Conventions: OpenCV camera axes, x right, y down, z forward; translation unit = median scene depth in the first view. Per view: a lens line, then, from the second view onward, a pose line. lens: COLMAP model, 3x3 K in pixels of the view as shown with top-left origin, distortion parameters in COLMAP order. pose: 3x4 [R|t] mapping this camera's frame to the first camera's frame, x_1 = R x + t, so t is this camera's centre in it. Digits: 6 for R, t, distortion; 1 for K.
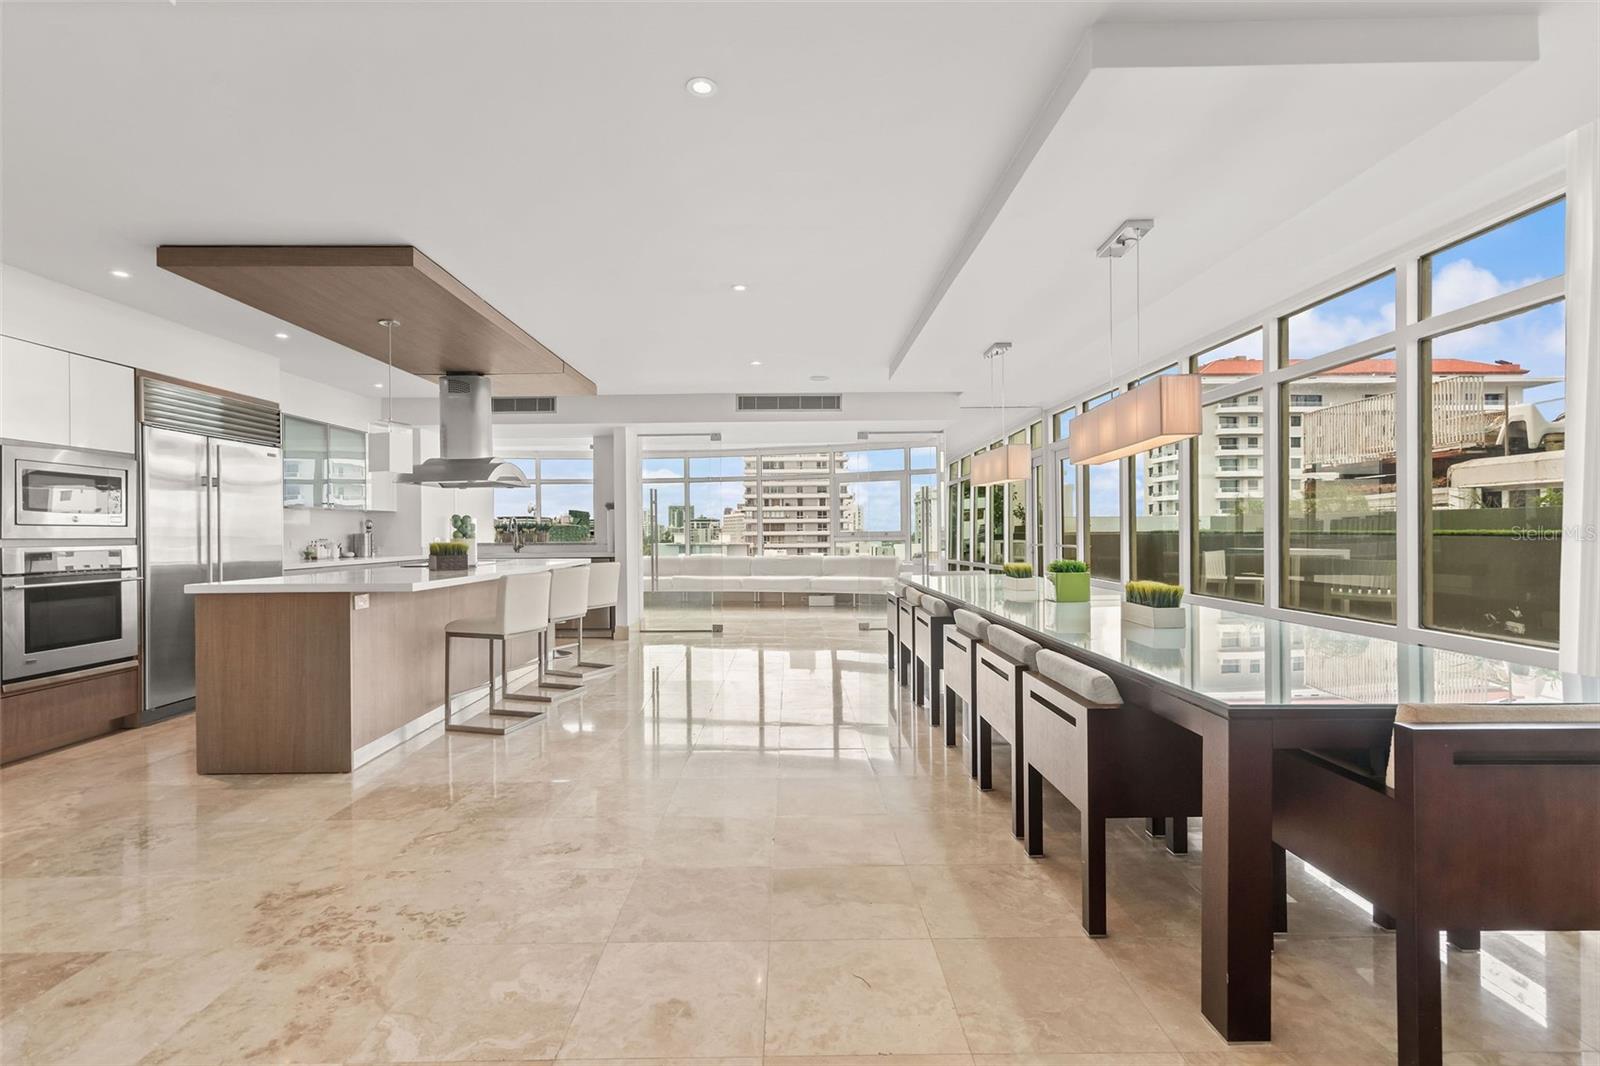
lens RADIAL K [[735.2, 0, 793.6], [0, 735.2, 530.0], [0, 0, 1]] dist [-0.002345, 0.005053]
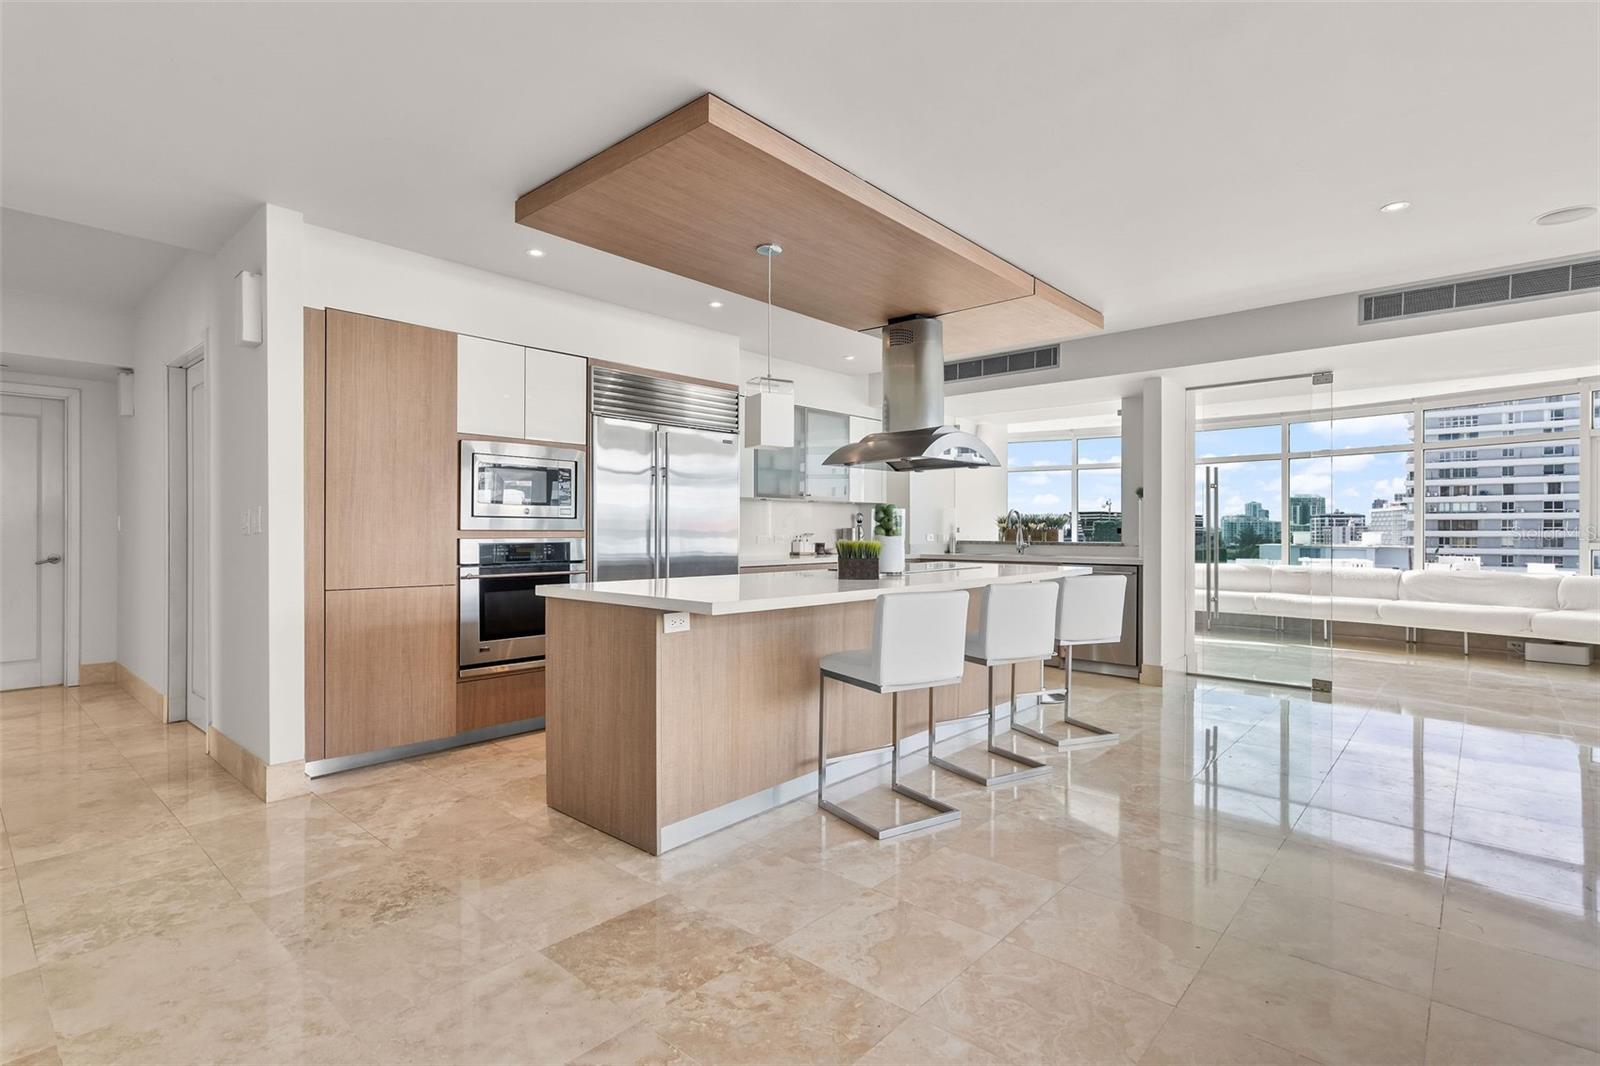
lens RADIAL K [[770.4, 0, 795.7], [0, 770.4, 534.4], [0, 0, 1]] dist [0.000141, 0.005051]
pose [[0.741500, 0.015419, -0.670776, 0.005515], [-0.008354, 0.999871, 0.013749, -0.000386], [0.670901, -0.004591, 0.741533, 0.401194]]
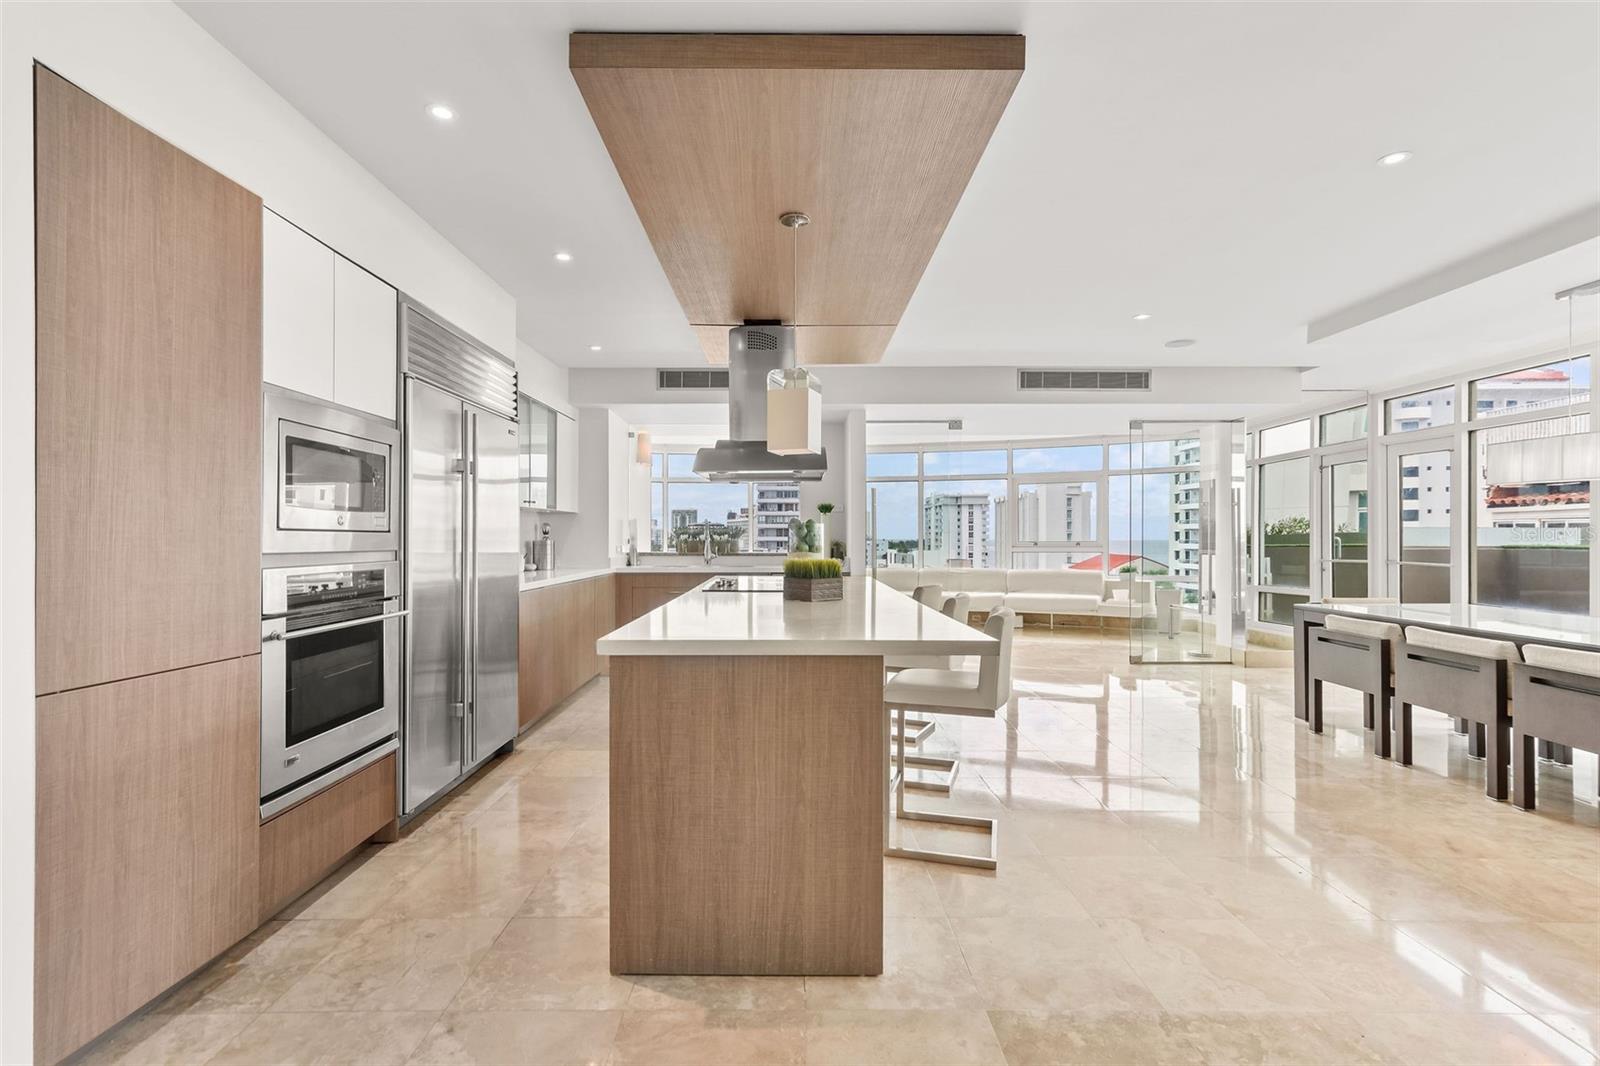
lens RADIAL K [[735.2, 0, 793.2], [0, 735.2, 535.8], [0, 0, 1]] dist [-0.002345, 0.005053]
pose [[0.999938, 0.009910, -0.005121, -0.510134], [-0.009904, 0.999950, 0.001078, -0.005508], [0.005132, -0.001027, 0.999986, 0.331963]]
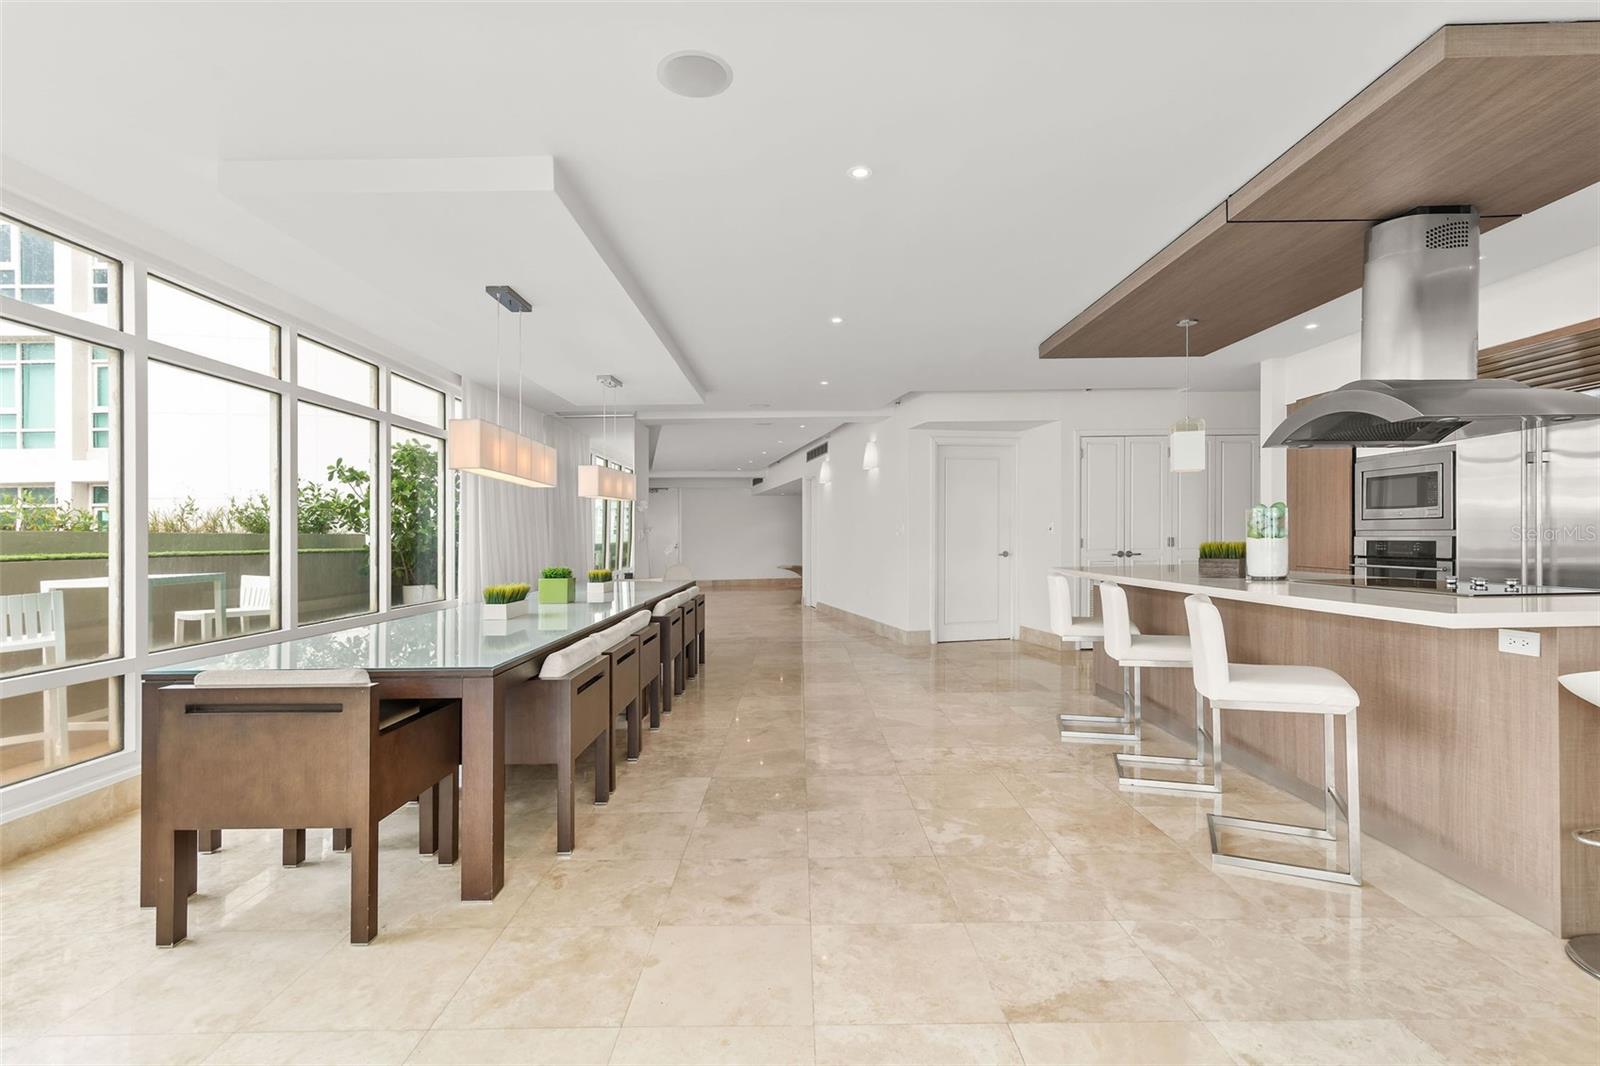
lens RADIAL K [[735.2, 0, 770.9], [0, 735.2, 540.9], [0, 0, 1]] dist [-0.002345, 0.005053]
pose [[-0.998946, 0.024086, 0.039068, -0.014469], [0.024304, 0.999692, 0.005113, -0.001286], [-0.038933, 0.006058, -0.999223, 1.910563]]
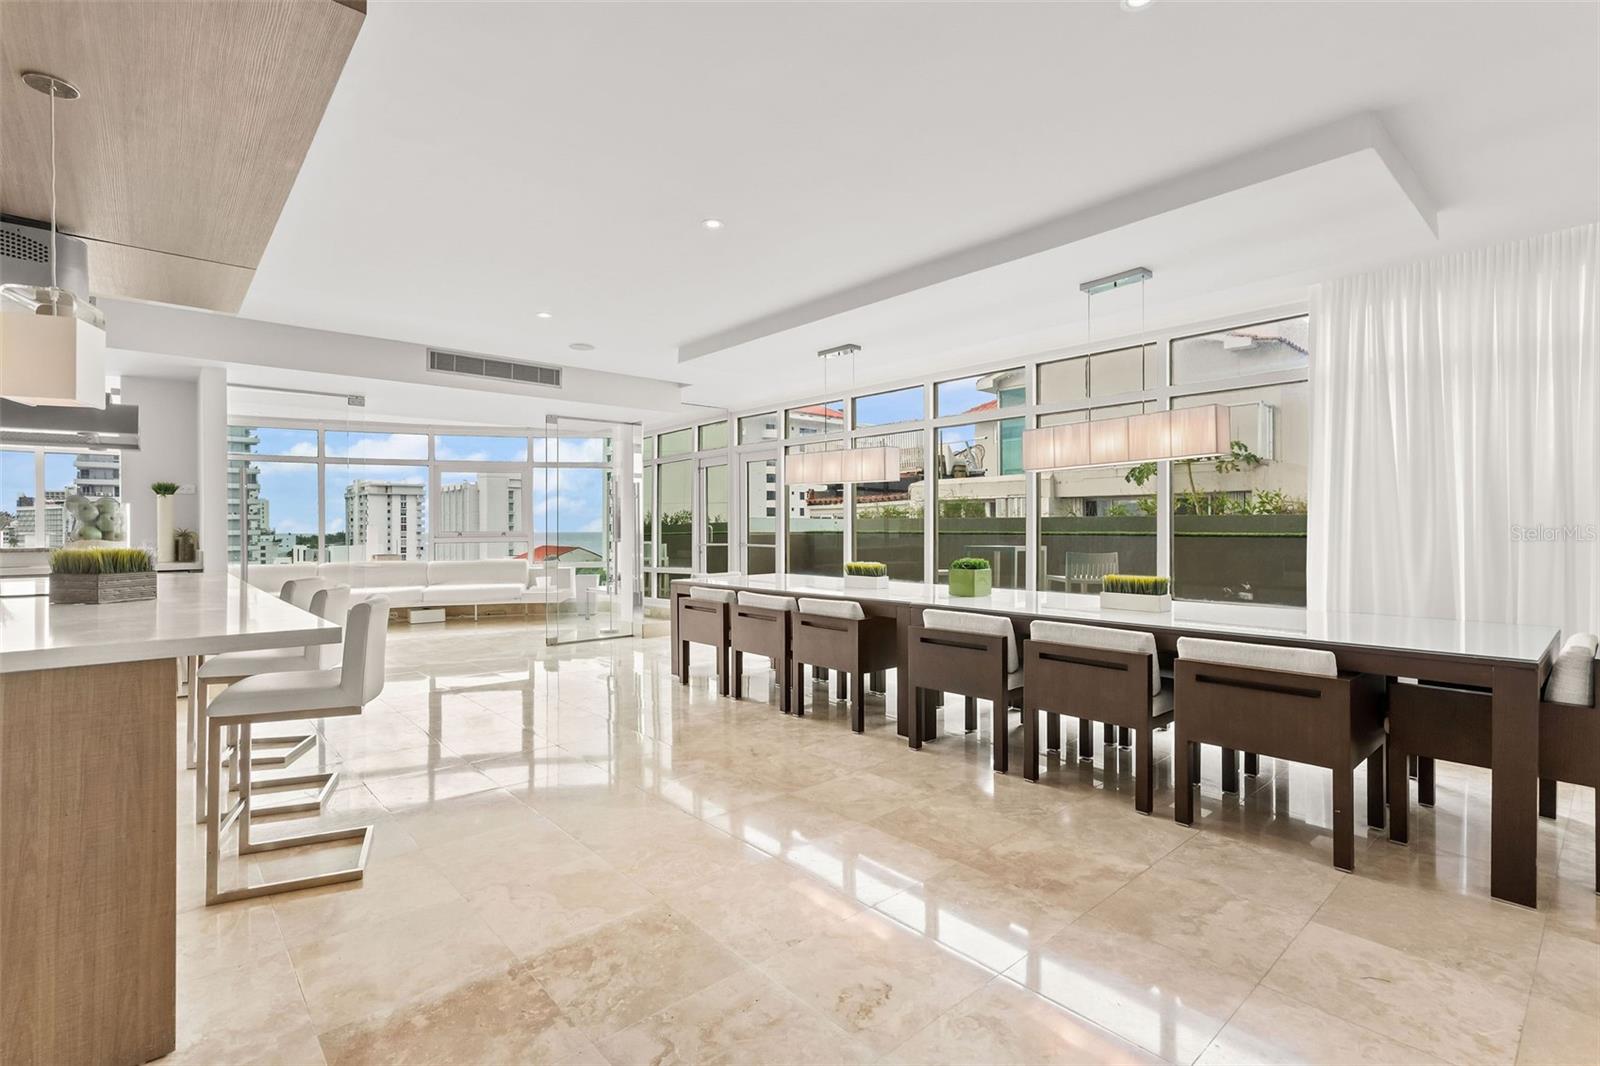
lens RADIAL K [[735.2, 0, 789.3], [0, 735.2, 528.0], [0, 0, 1]] dist [-0.002345, 0.005053]
pose [[0.755430, 0.006825, 0.655193, -0.468712], [-0.004504, 0.999976, -0.005224, 0.003205], [-0.655213, 0.000995, 0.755443, 0.305704]]
